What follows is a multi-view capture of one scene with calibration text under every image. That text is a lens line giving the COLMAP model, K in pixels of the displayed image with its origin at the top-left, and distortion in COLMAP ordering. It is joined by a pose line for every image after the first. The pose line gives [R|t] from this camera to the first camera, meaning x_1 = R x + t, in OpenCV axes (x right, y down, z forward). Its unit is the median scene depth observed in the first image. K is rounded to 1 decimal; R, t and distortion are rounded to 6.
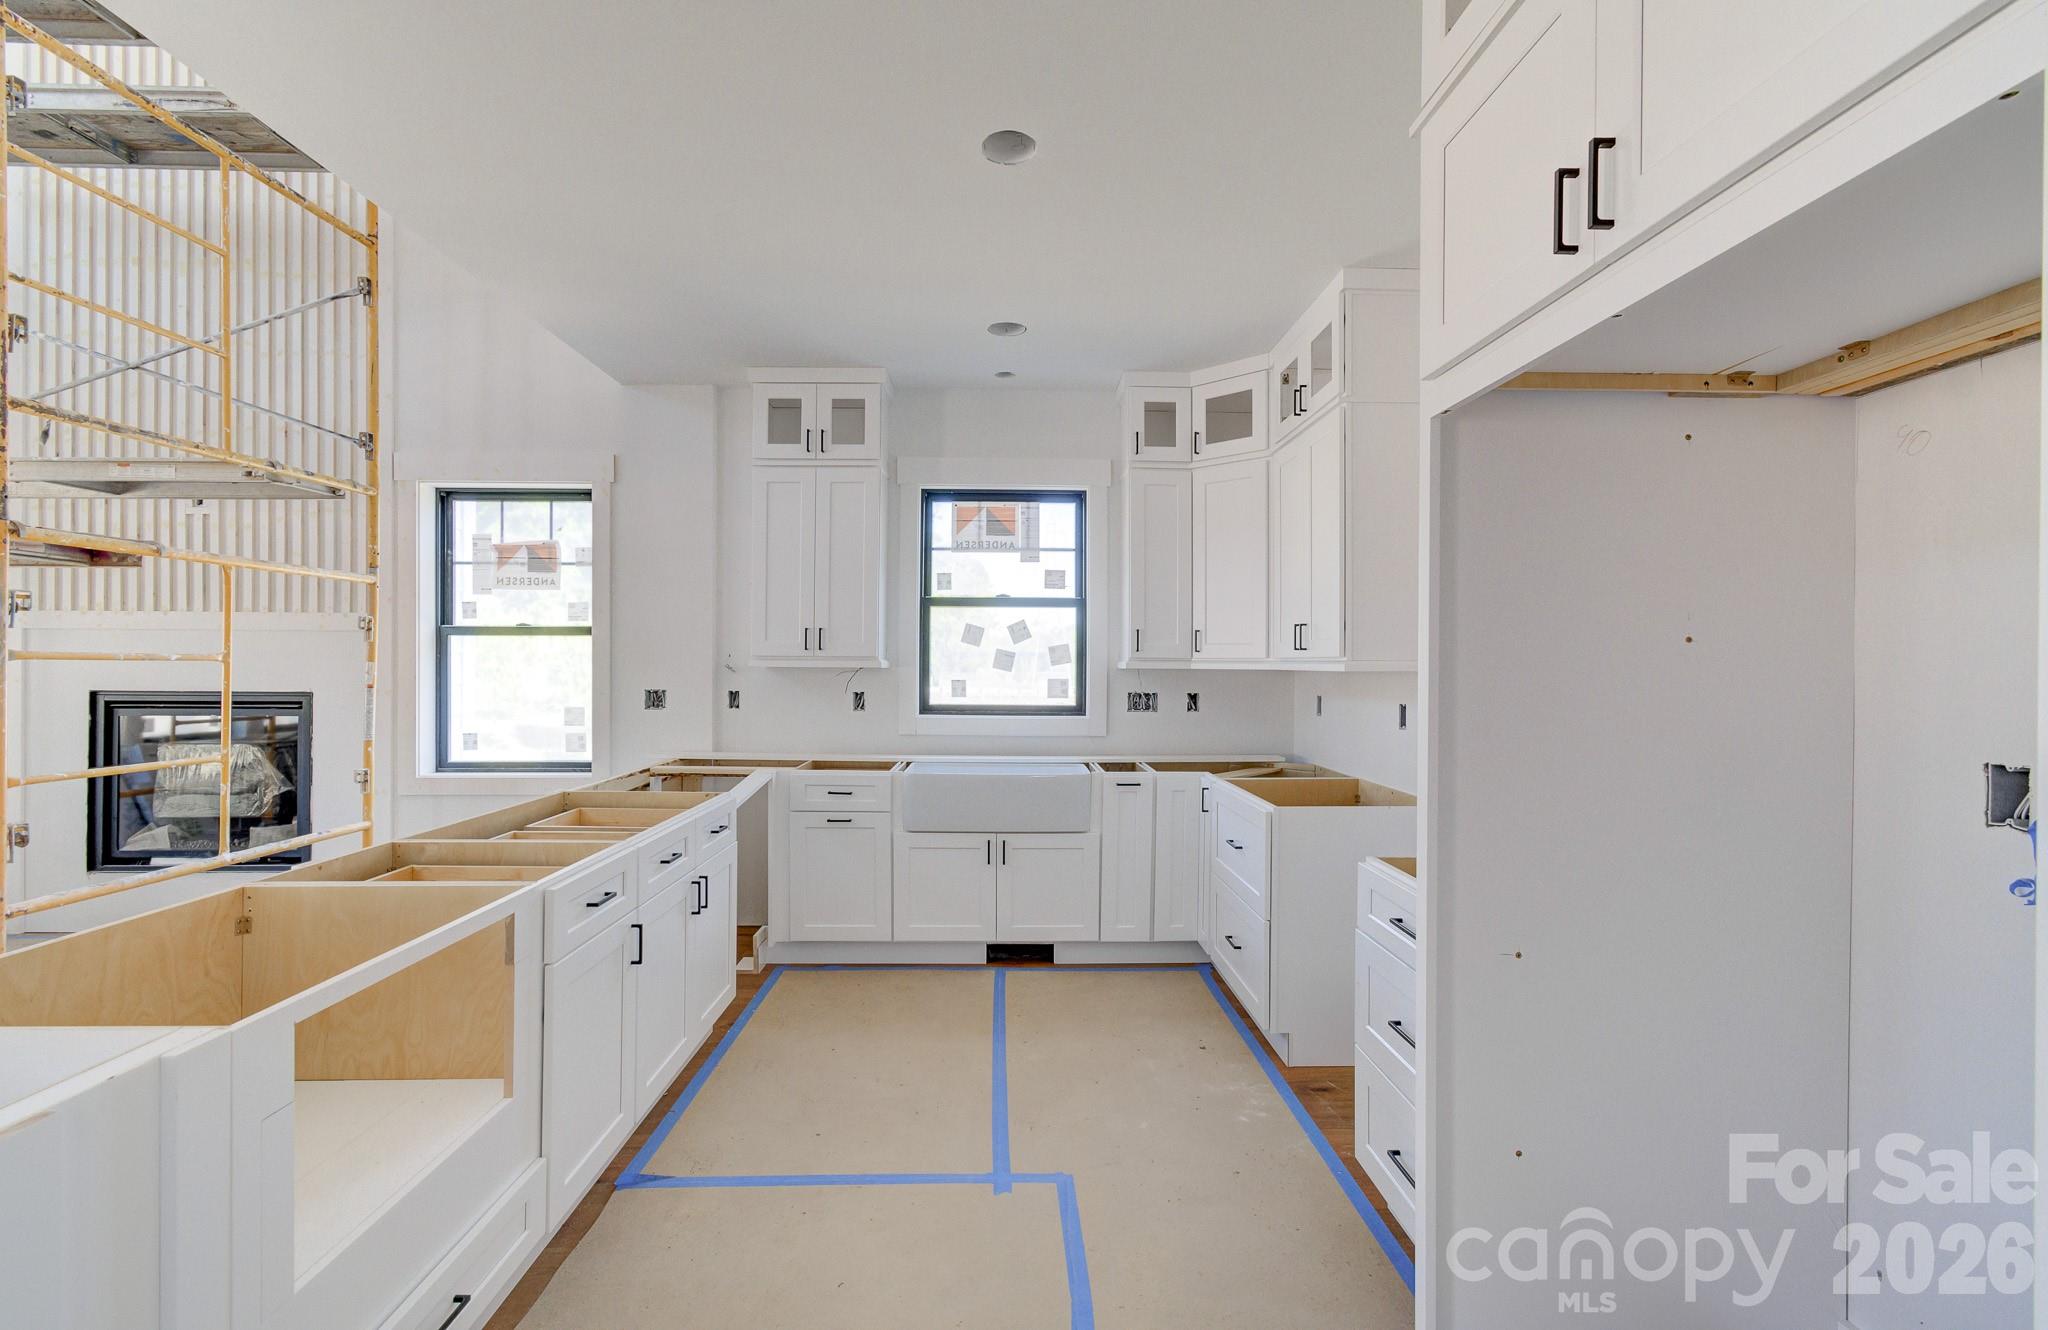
lens RADIAL K [[907.4, 0, 1032.6], [0, 907.4, 678.5], [0, 0, 1]] dist [0.011532, -0.003899]
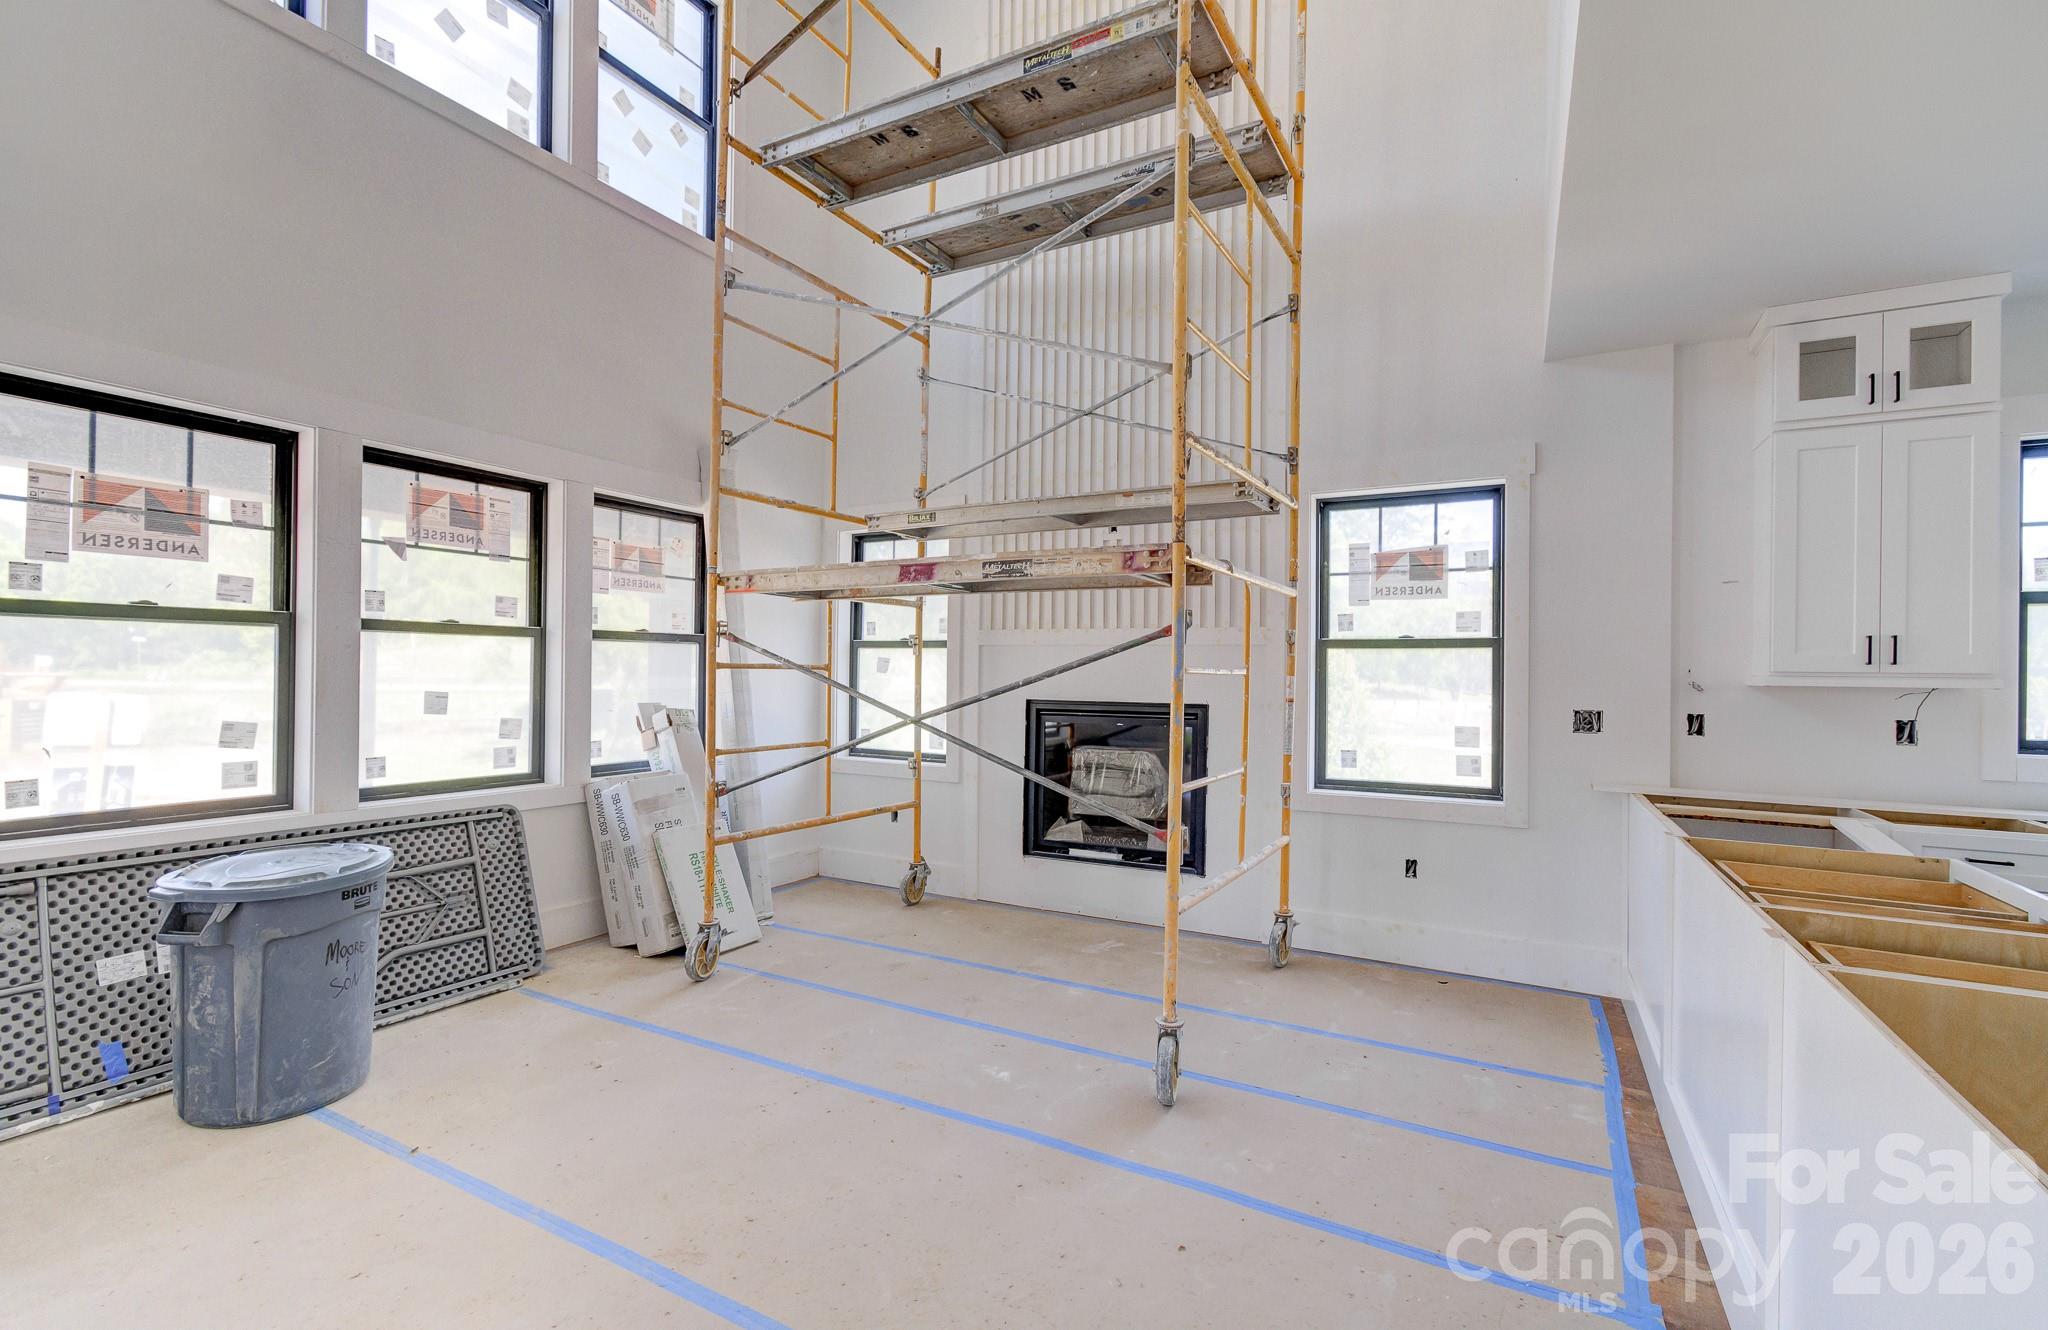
lens RADIAL K [[907.4, 0, 1014.1], [0, 907.4, 662.0], [0, 0, 1]] dist [0.011532, -0.003899]
pose [[0.869496, -0.000347, -0.493939, -0.462543], [-0.015531, 0.999486, -0.028042, -0.000601], [0.493695, 0.032054, 0.869044, -0.010305]]
